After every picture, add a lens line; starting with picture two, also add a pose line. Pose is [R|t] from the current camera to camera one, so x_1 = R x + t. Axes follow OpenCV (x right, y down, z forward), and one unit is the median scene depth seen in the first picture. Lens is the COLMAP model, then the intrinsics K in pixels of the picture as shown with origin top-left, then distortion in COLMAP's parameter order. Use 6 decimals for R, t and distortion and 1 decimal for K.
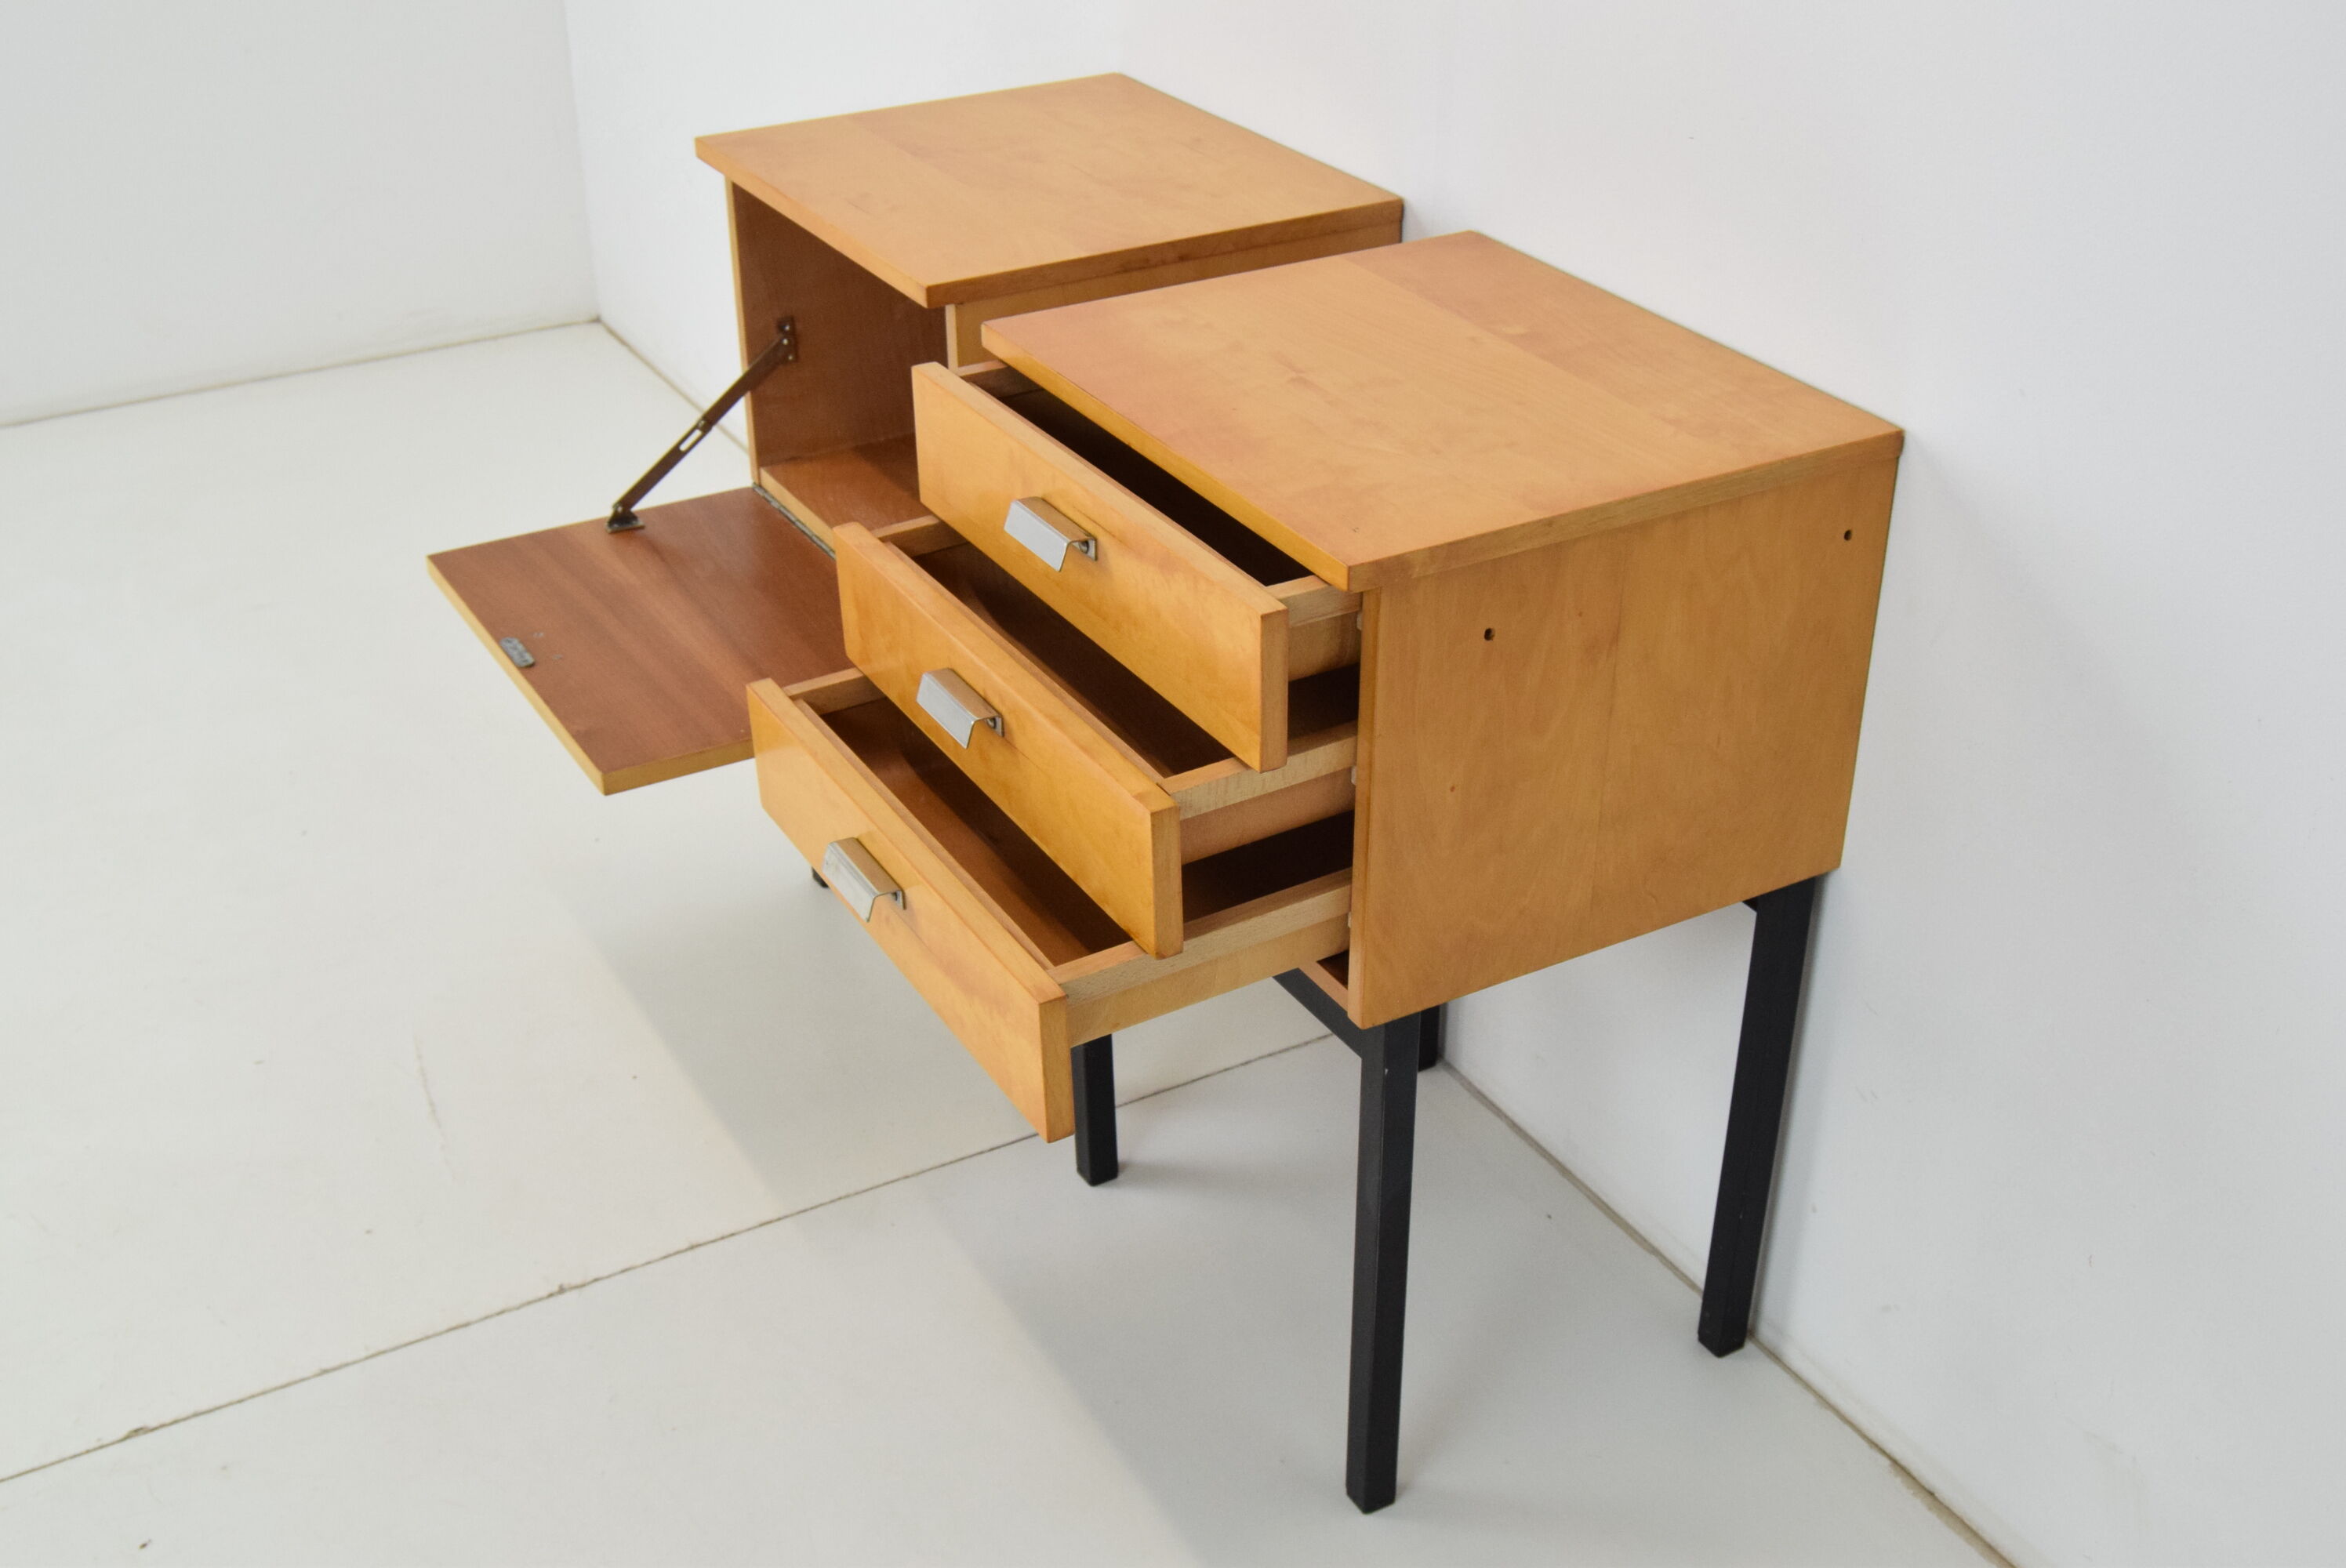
lens RADIAL K [[2556.7, 0, 1178.9], [0, 2556.7, 788.8], [0, 0, 1]] dist [-0.066365, 0.000000]
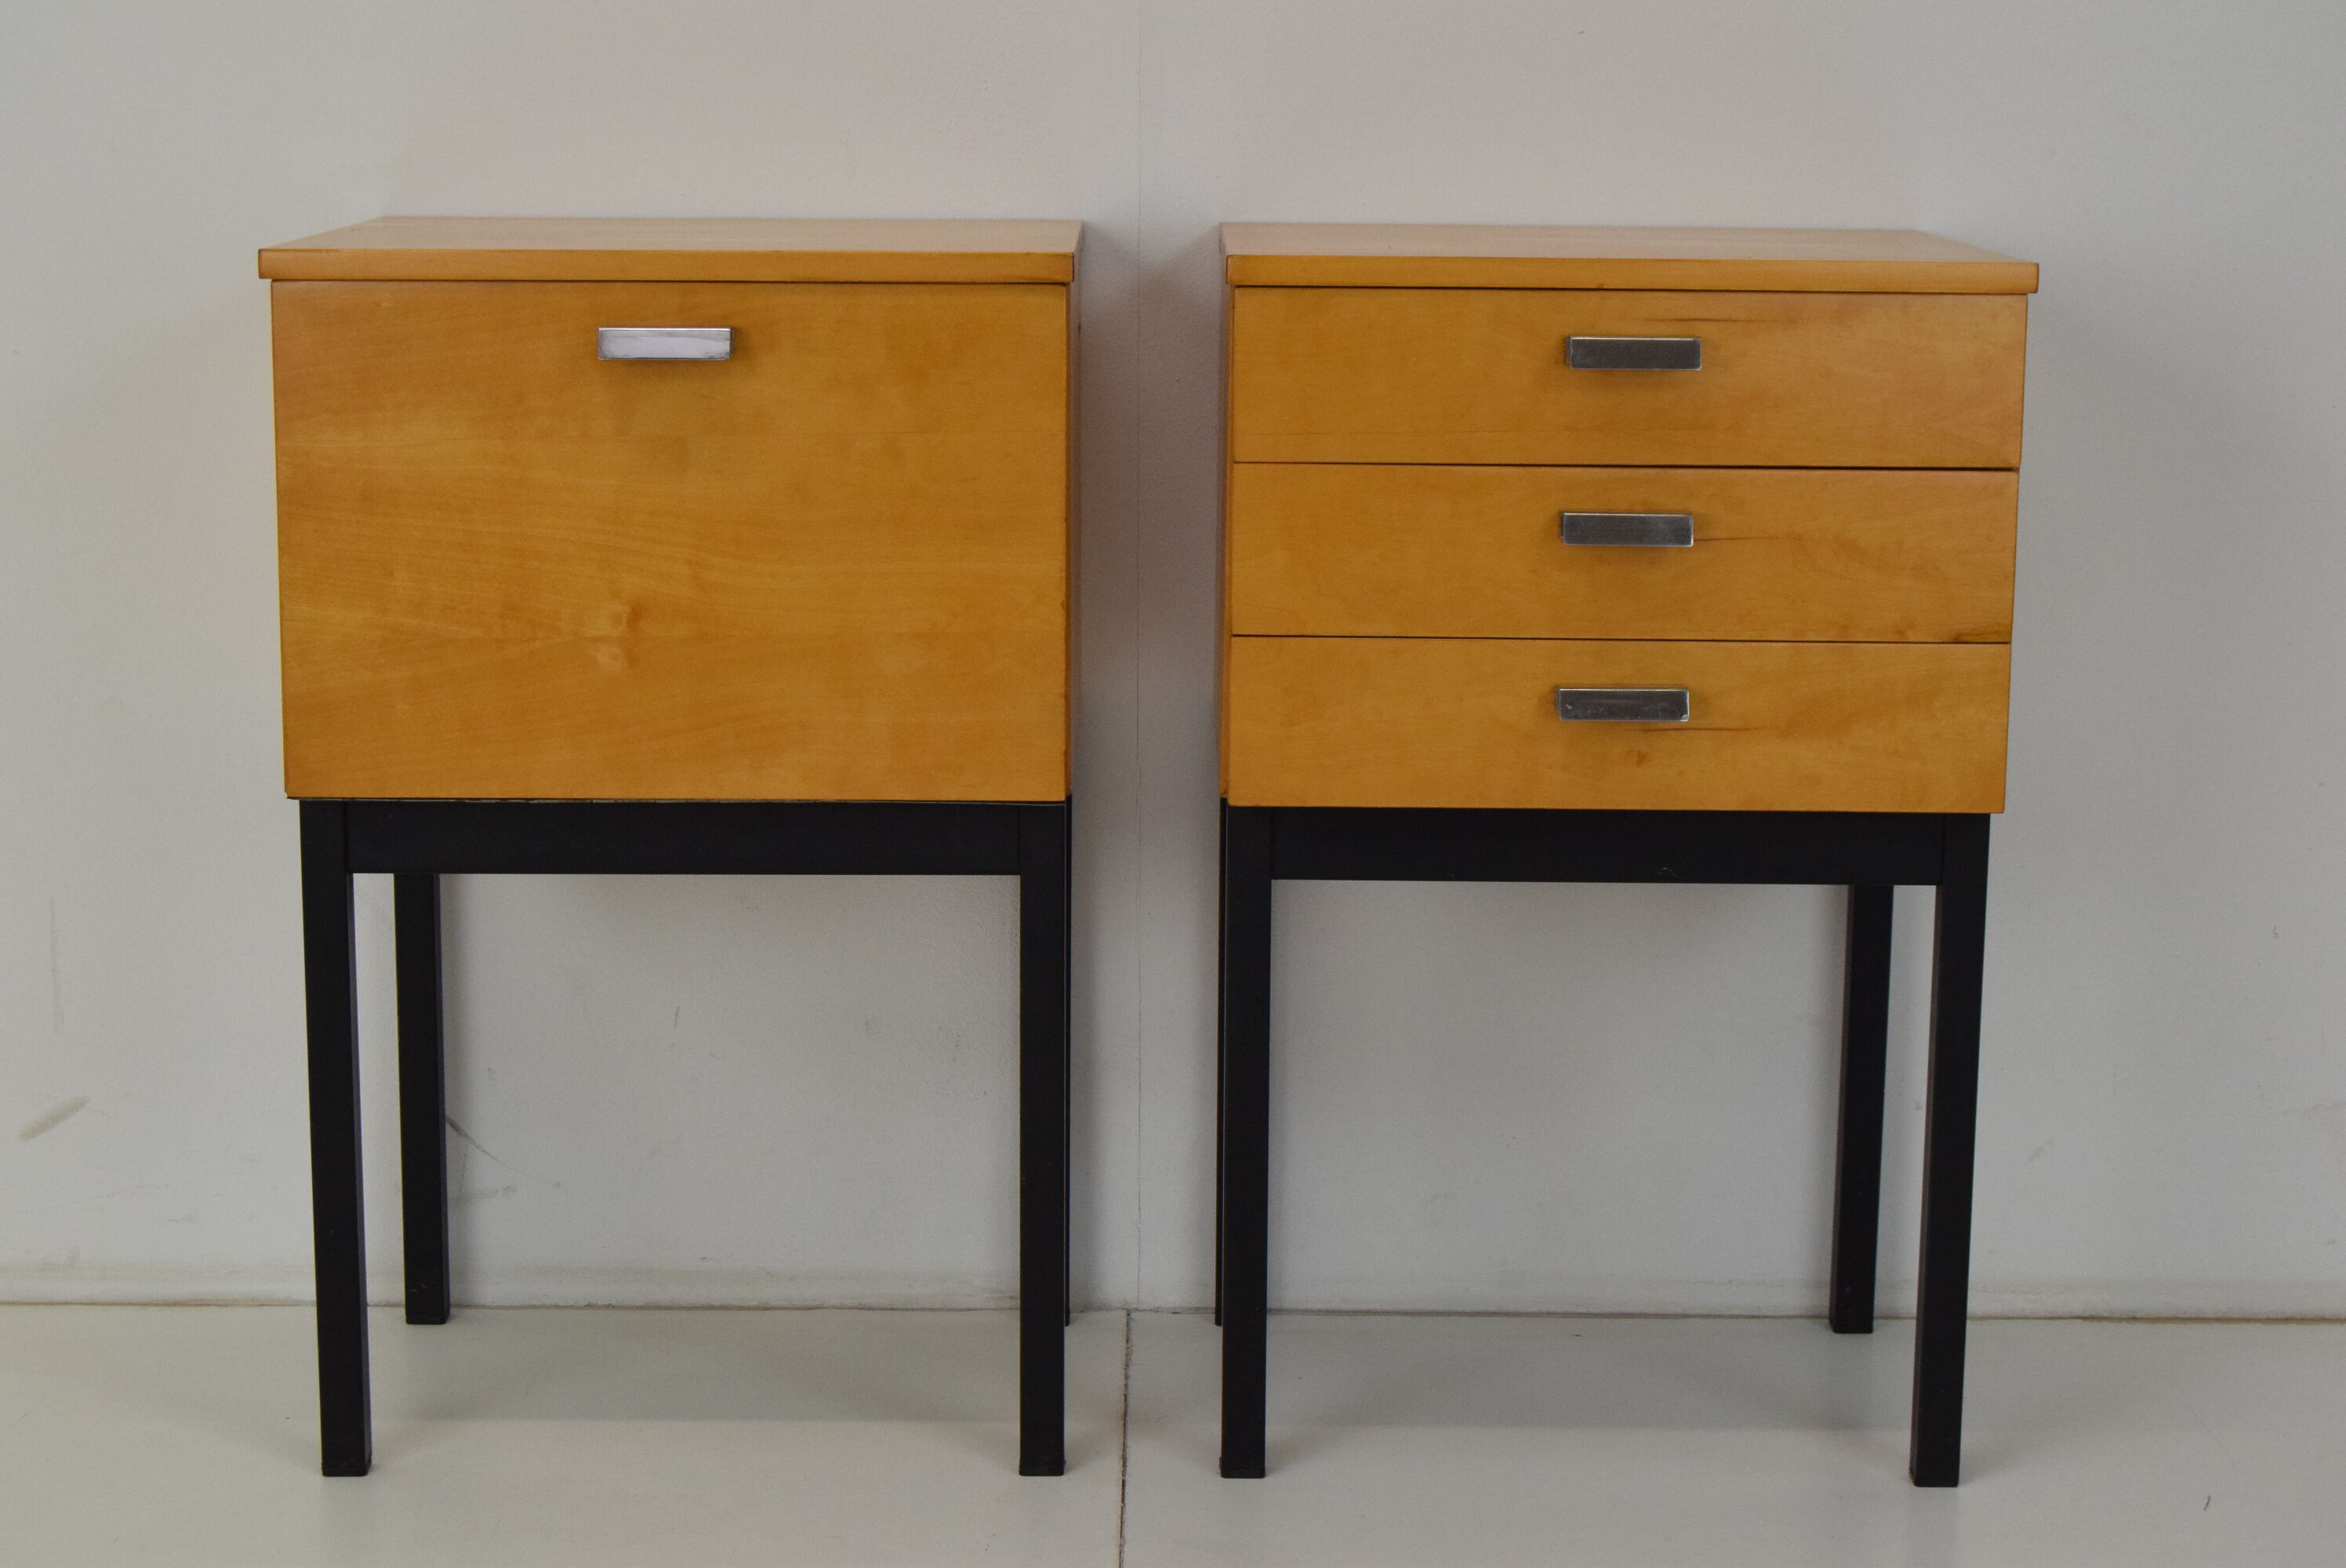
lens RADIAL K [[4475.8, 0, 1176.0], [0, 4475.8, 711.1], [0, 0, 1]] dist [-0.010399, 0.000000]
pose [[0.490144, -0.135761, 0.861004, -1.320986], [0.420880, 0.901873, -0.097389, 0.082991], [-0.763295, 0.410114, 0.499187, 0.336351]]
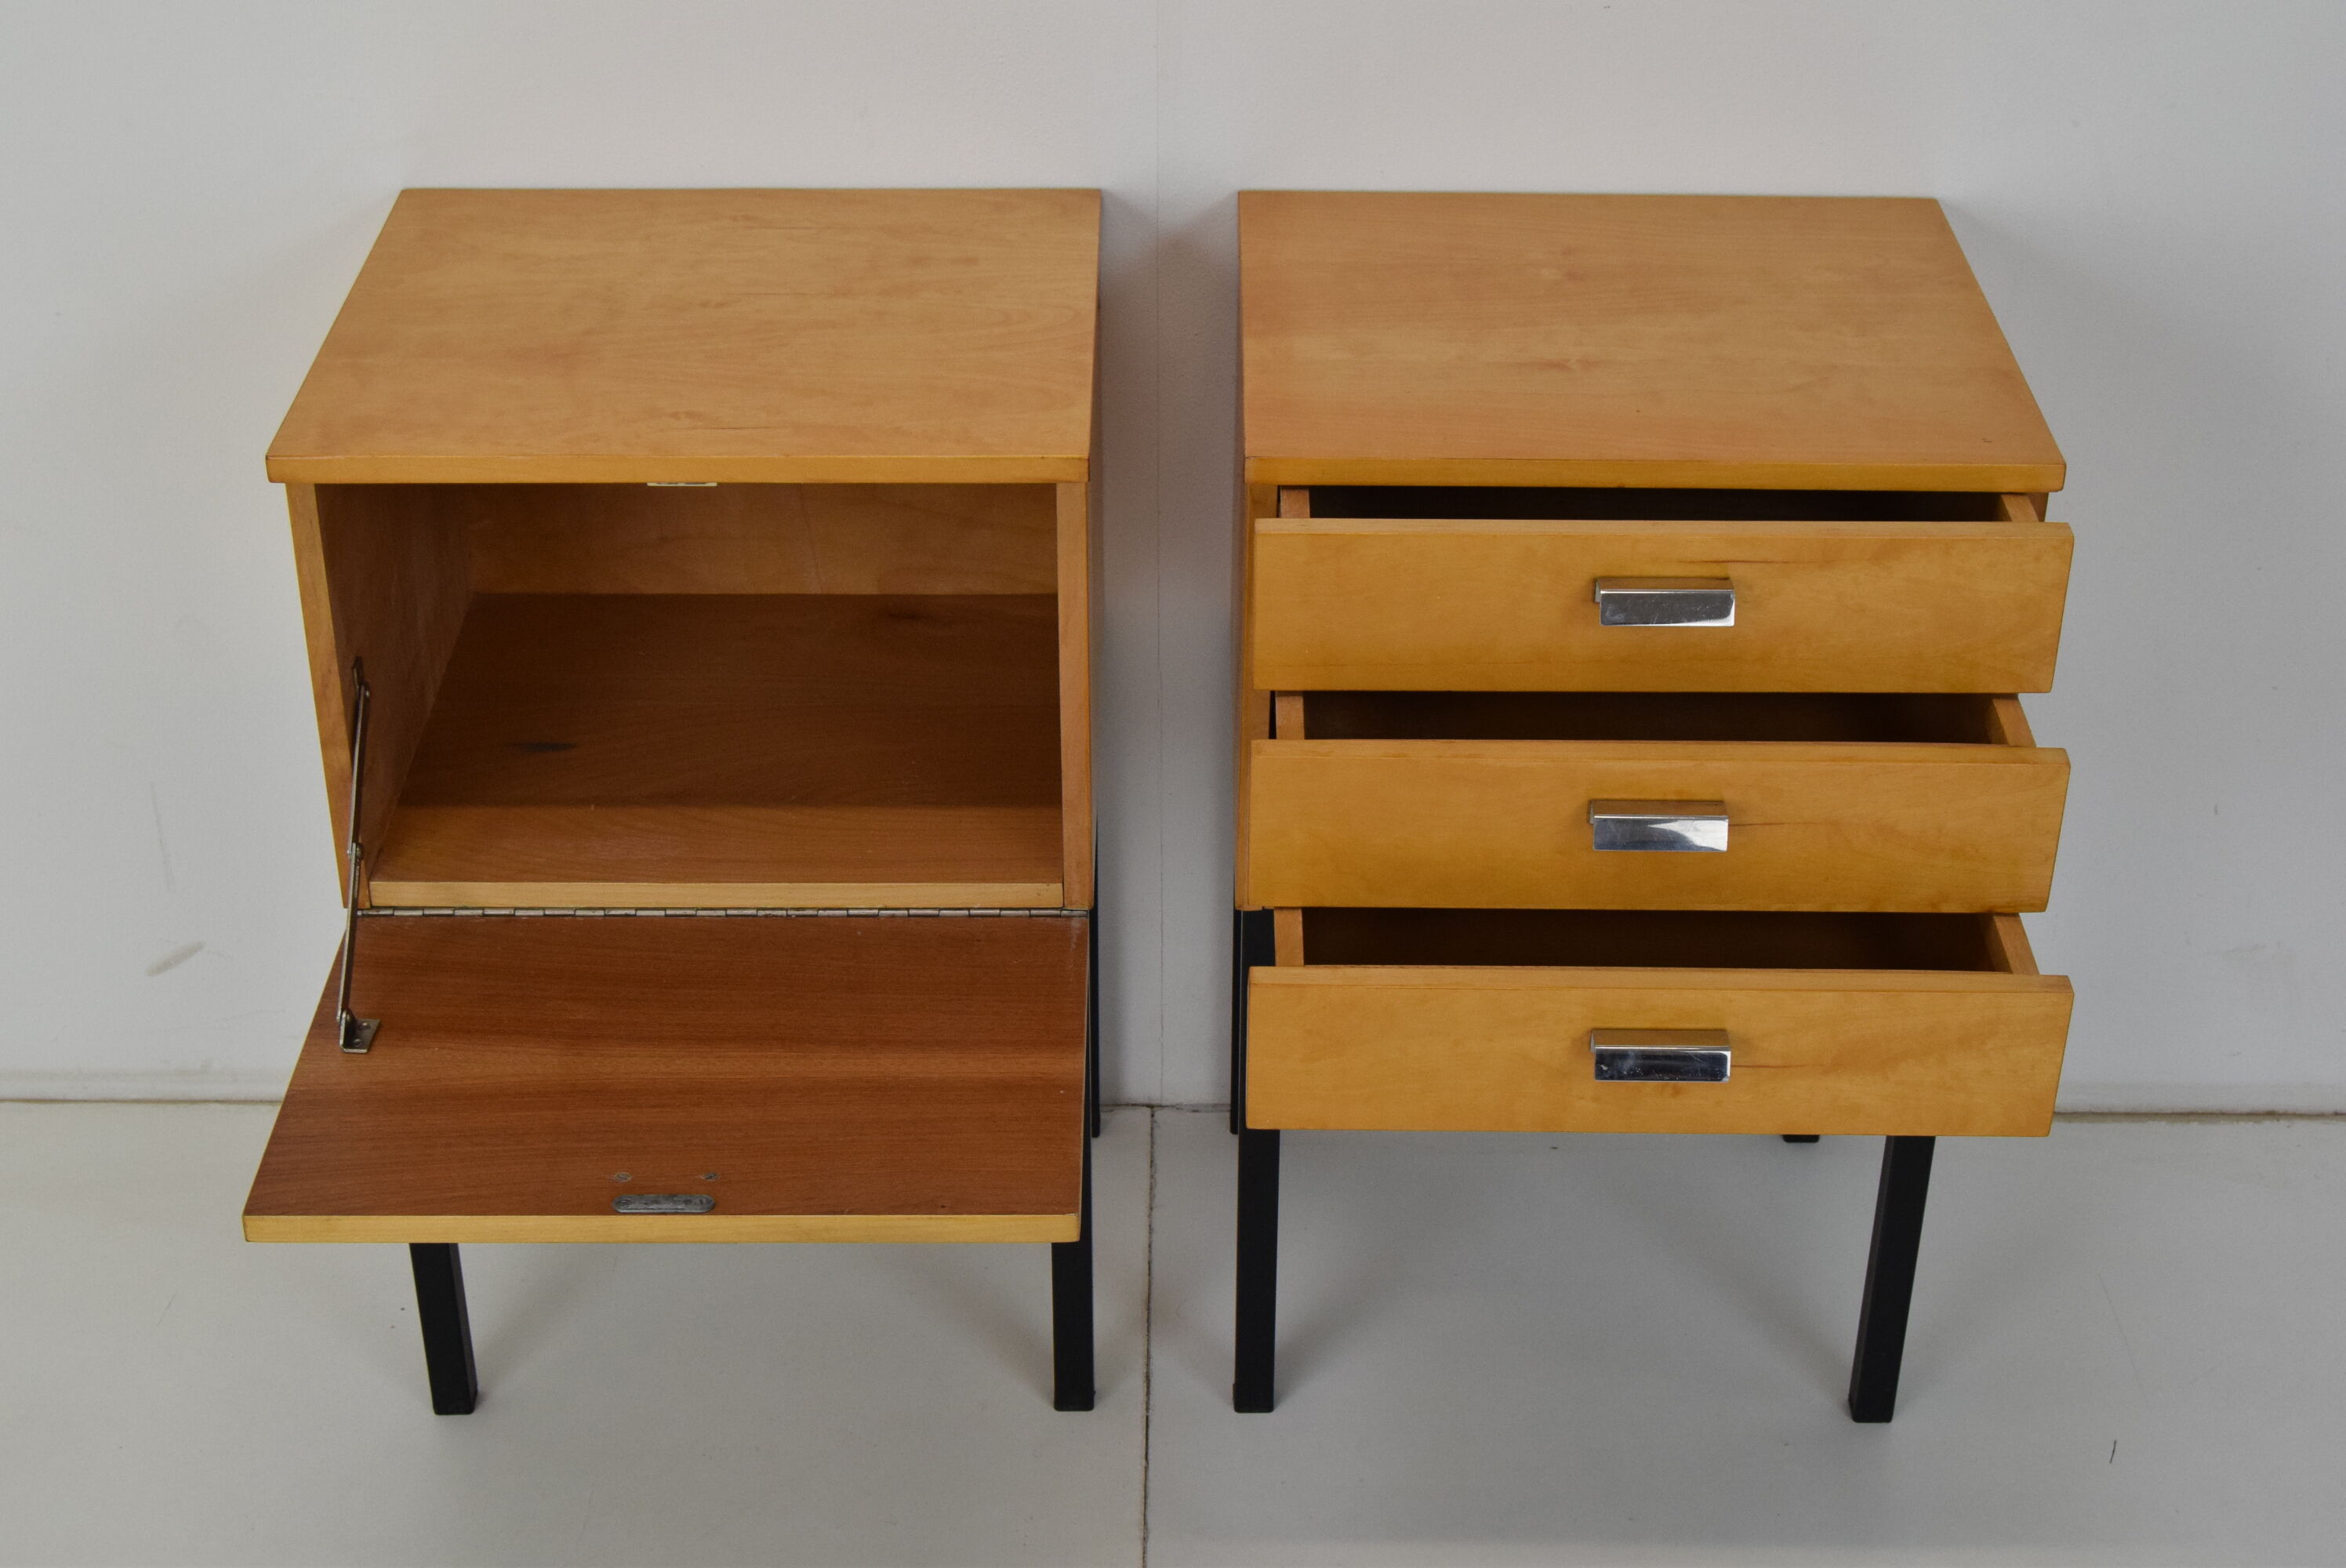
lens RADIAL K [[3571.9, 0, 1164.1], [0, 3571.9, 781.6], [0, 0, 1]] dist [-0.040524, 0.000000]
pose [[0.496428, -0.430091, 0.754043, -0.971552], [0.423827, 0.878153, 0.221852, -0.346318], [-0.757582, 0.209450, 0.618224, 0.323101]]
